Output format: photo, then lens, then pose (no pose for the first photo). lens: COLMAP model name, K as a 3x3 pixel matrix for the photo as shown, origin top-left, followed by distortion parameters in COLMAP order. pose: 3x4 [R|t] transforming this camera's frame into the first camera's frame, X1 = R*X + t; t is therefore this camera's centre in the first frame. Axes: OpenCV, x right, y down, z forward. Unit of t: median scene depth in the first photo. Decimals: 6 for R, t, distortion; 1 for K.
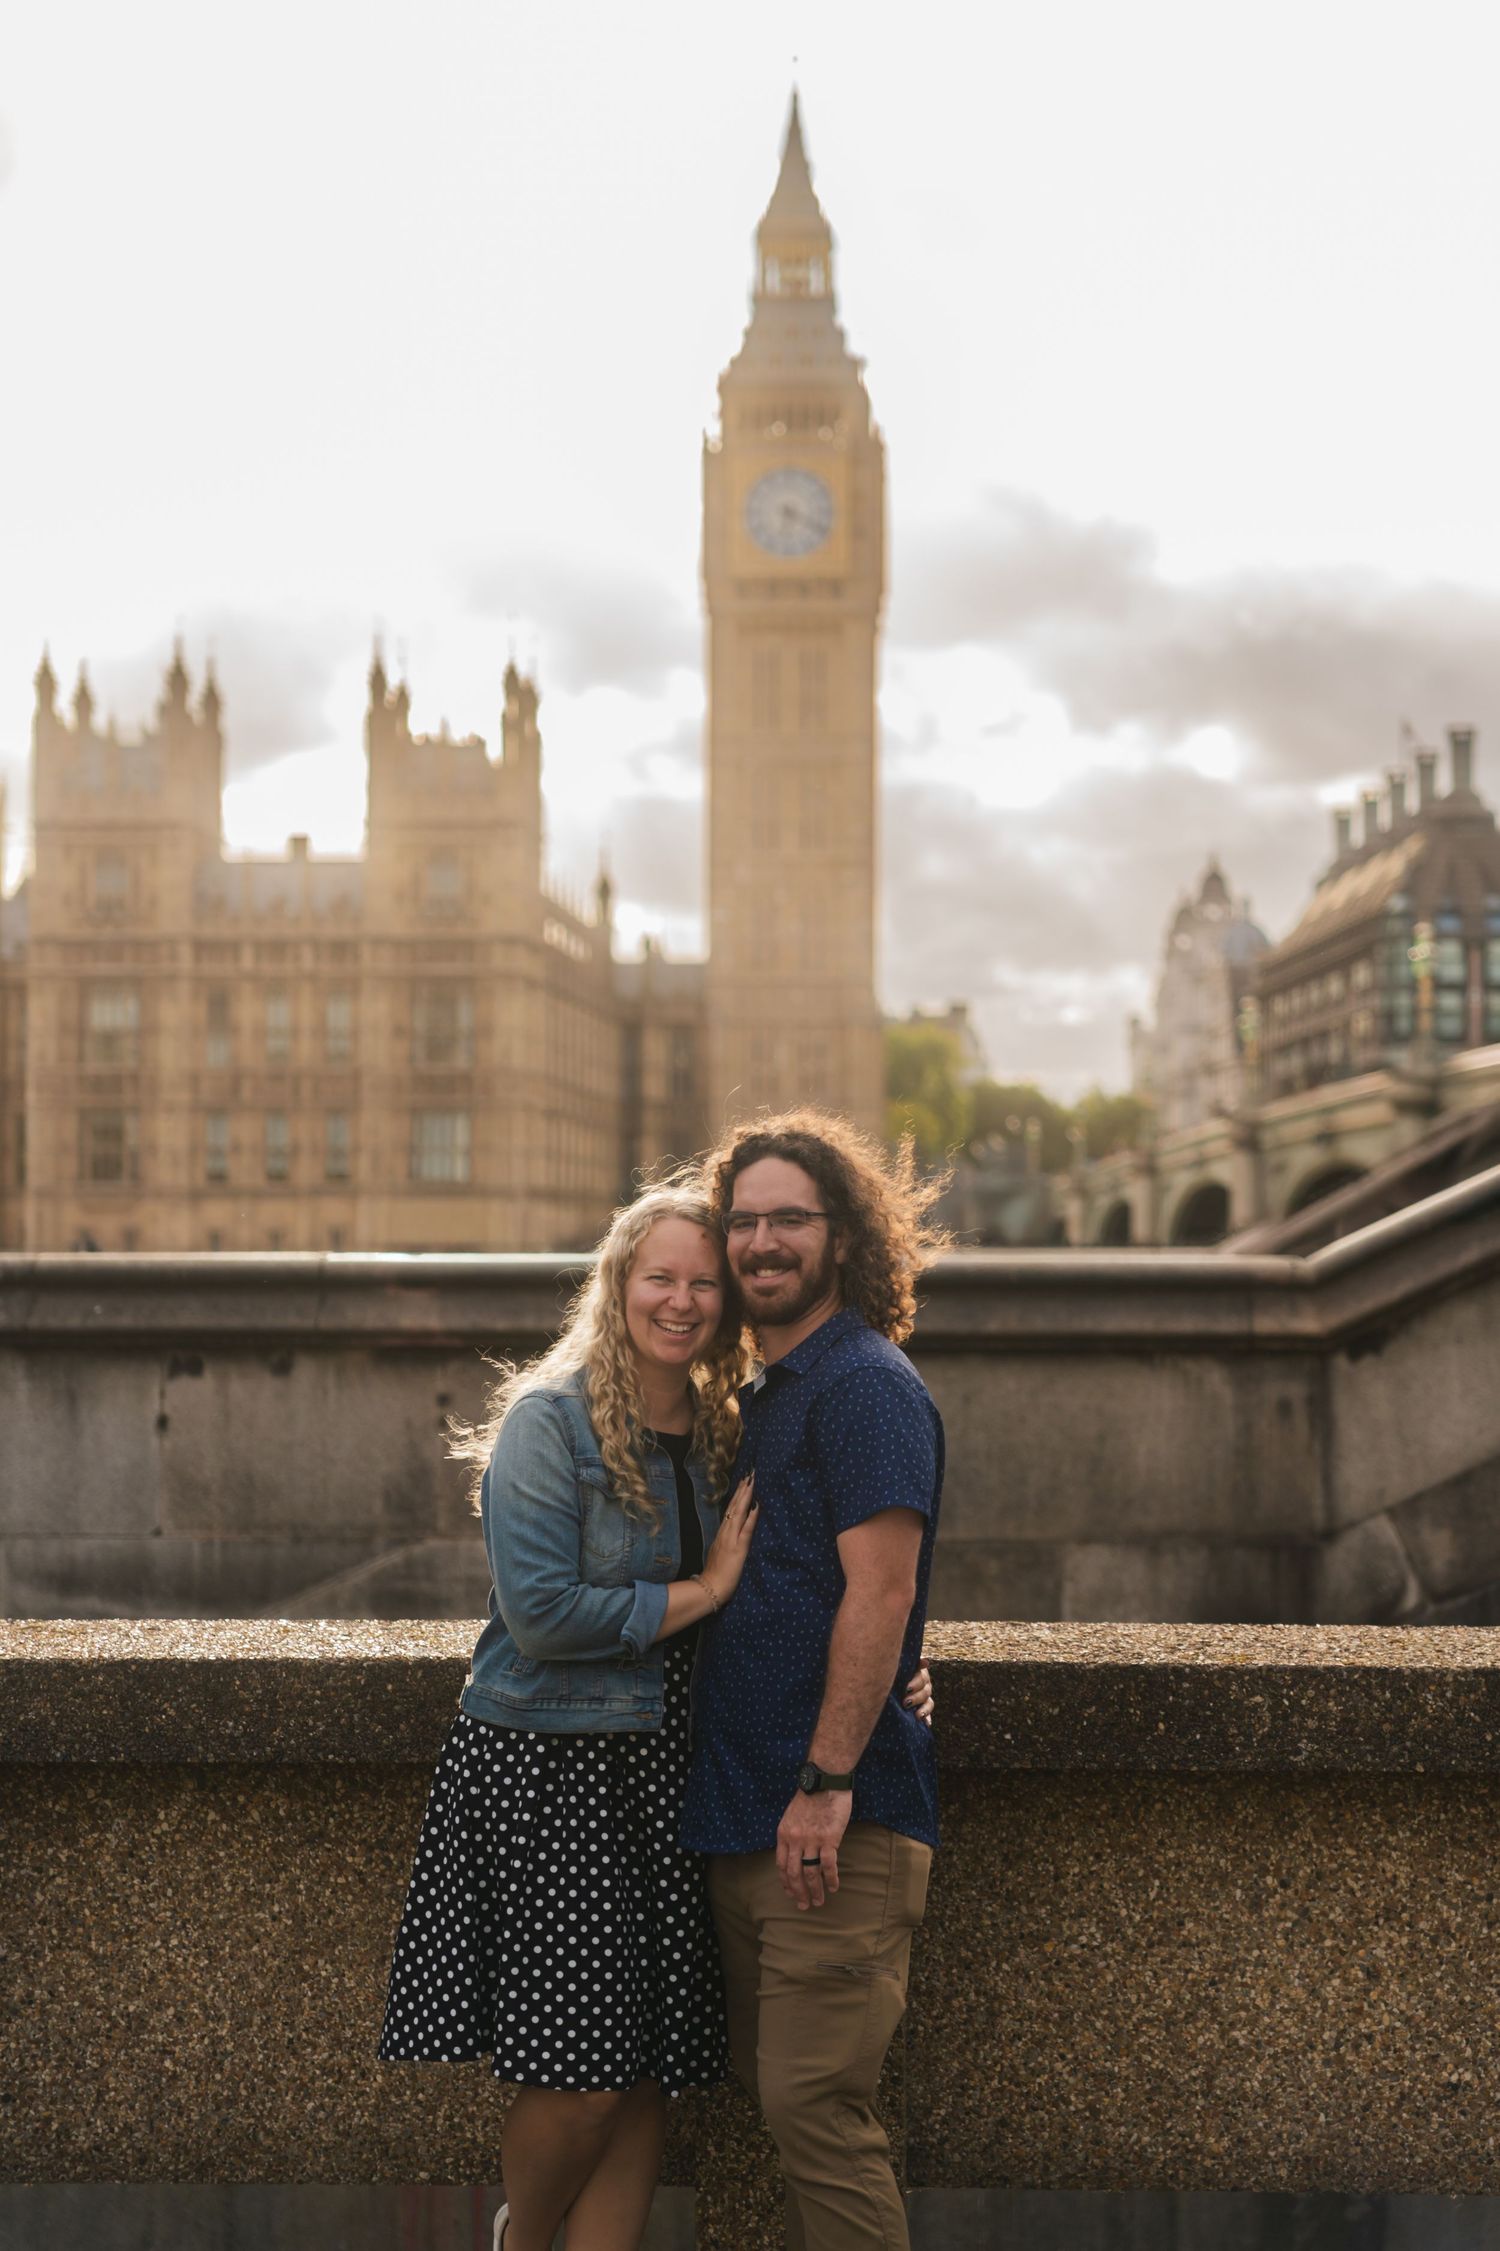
lens RADIAL K [[2693.4, 0, 750.0], [0, 2693.4, 1125.5], [0, 0, 1]] dist [0.095185, -0.032740]
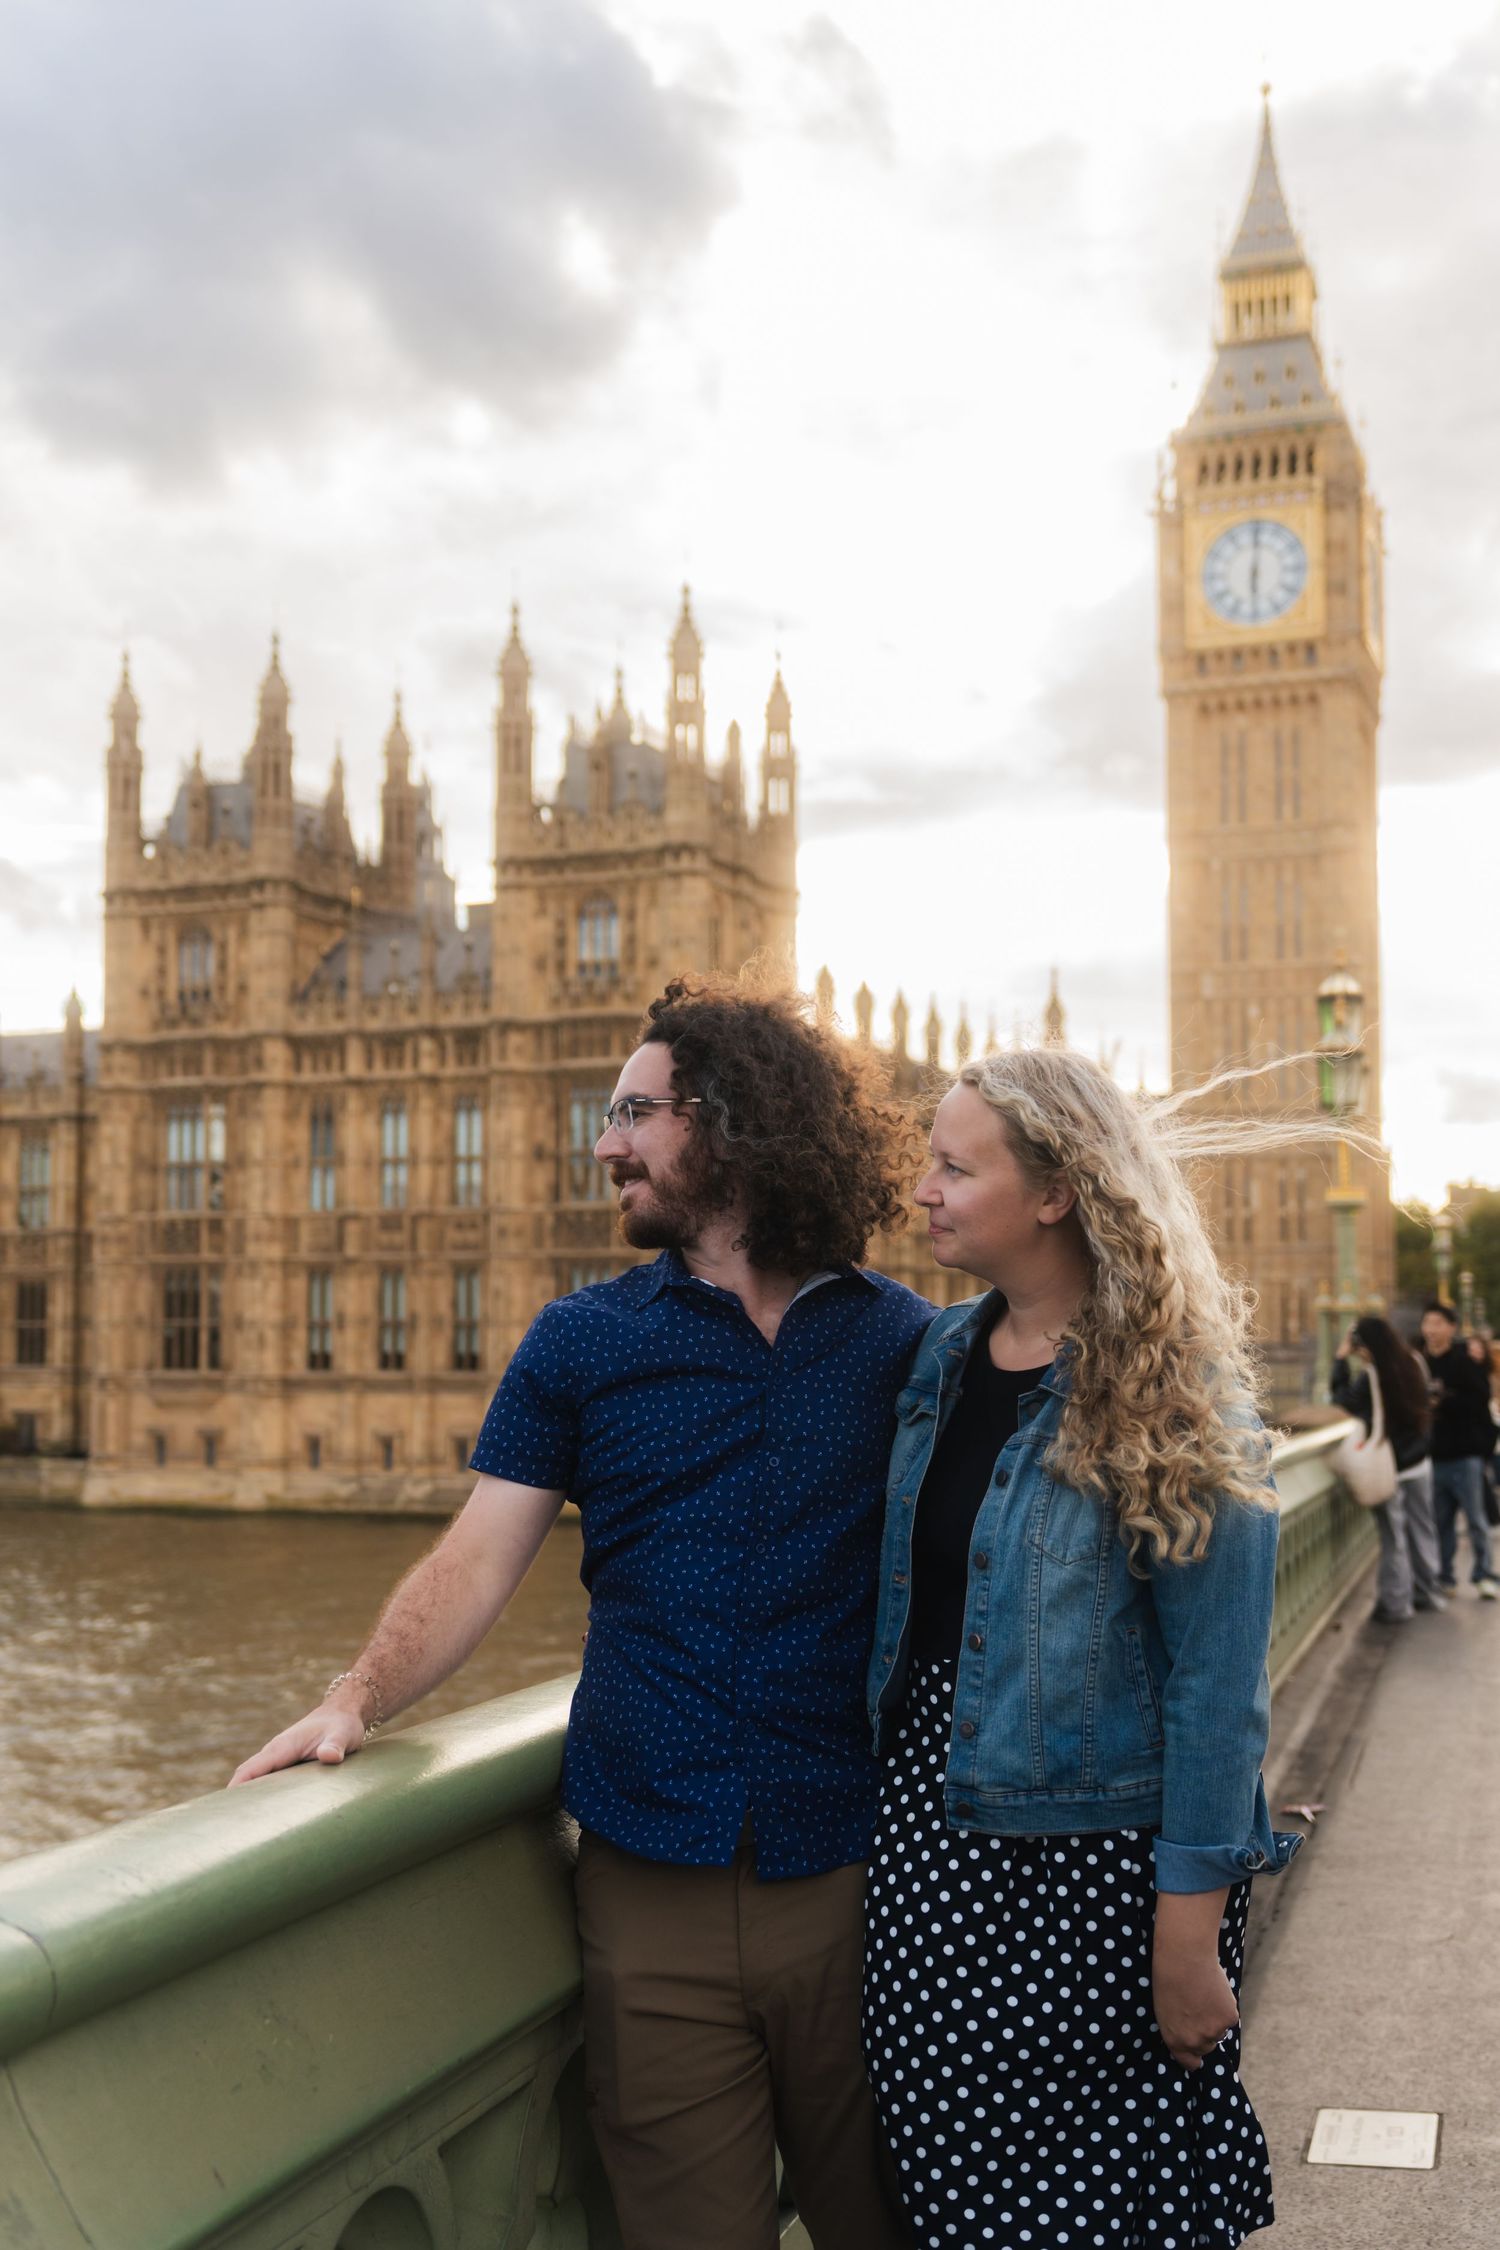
lens RADIAL K [[2692.2, 0, 750.0], [0, 2692.2, 1125.0], [0, 0, 1]] dist [0.095185, -0.032740]
pose [[0.979804, -0.021726, -0.198779, 0.062051], [0.010421, 0.998277, -0.057744, -0.001104], [0.199691, 0.054506, 0.978342, 0.307306]]
